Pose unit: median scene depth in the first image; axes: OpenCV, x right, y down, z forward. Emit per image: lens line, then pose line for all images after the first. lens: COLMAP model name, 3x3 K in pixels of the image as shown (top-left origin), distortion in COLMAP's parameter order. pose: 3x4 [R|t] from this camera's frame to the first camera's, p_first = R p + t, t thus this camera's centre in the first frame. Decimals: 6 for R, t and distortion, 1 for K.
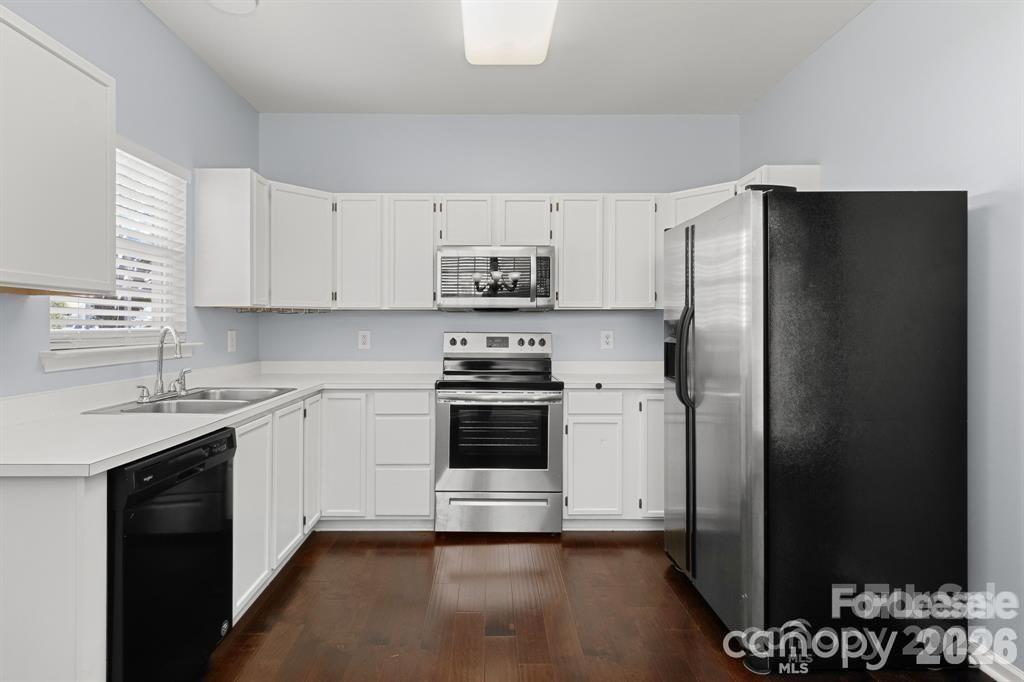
lens RADIAL K [[534.2, 0, 493.1], [0, 534.2, 329.3], [0, 0, 1]] dist [0.014021, -0.001283]
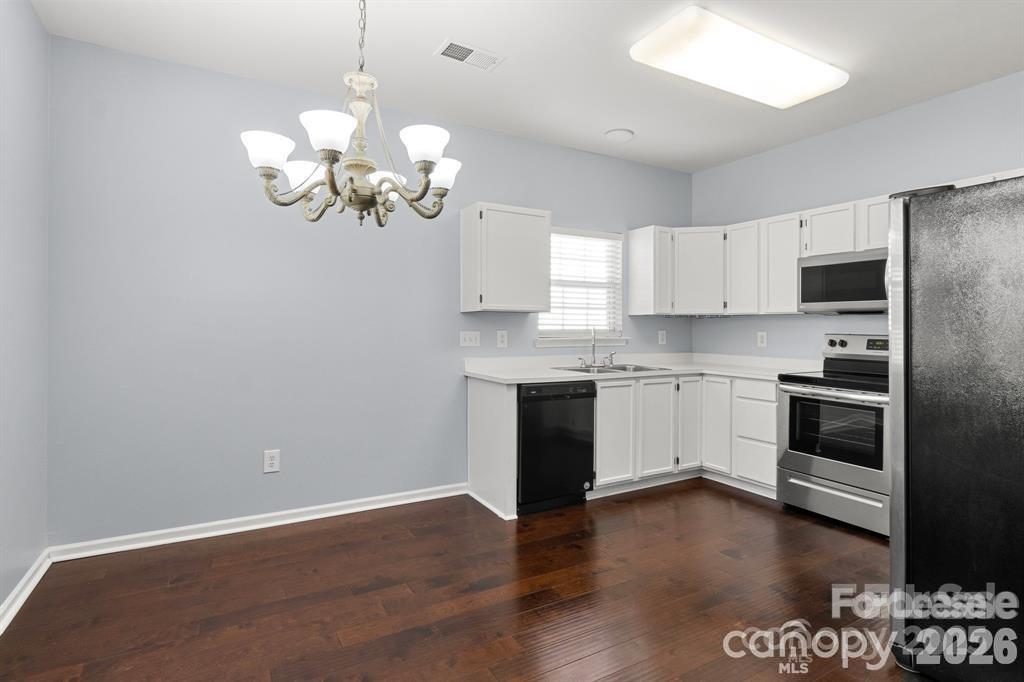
lens RADIAL K [[534.2, 0, 513.0], [0, 534.2, 335.0], [0, 0, 1]] dist [0.014021, -0.001283]
pose [[0.491441, 0.016538, -0.870754, 0.627447], [-0.012238, 0.999852, 0.012083, 0.002419], [0.870825, 0.004718, 0.491570, -0.100049]]
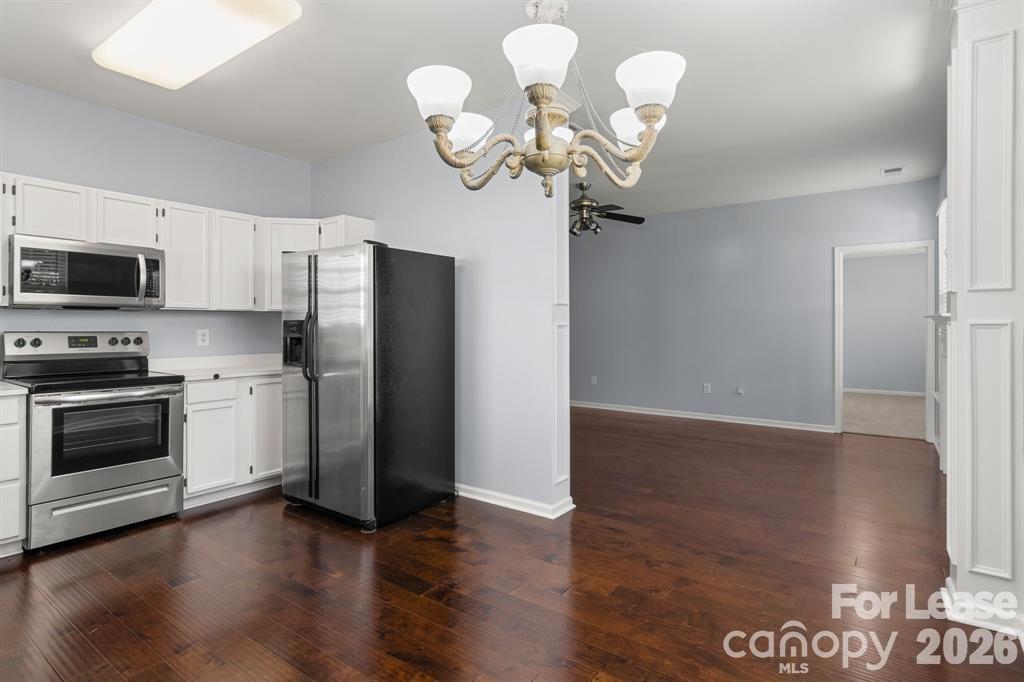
lens RADIAL K [[534.2, 0, 509.2], [0, 534.2, 340.2], [0, 0, 1]] dist [0.014021, -0.001283]
pose [[0.594309, -0.023061, 0.803906, -0.356752], [0.004759, 0.999672, 0.025158, 0.000716], [-0.804223, -0.011126, 0.594224, -0.203132]]
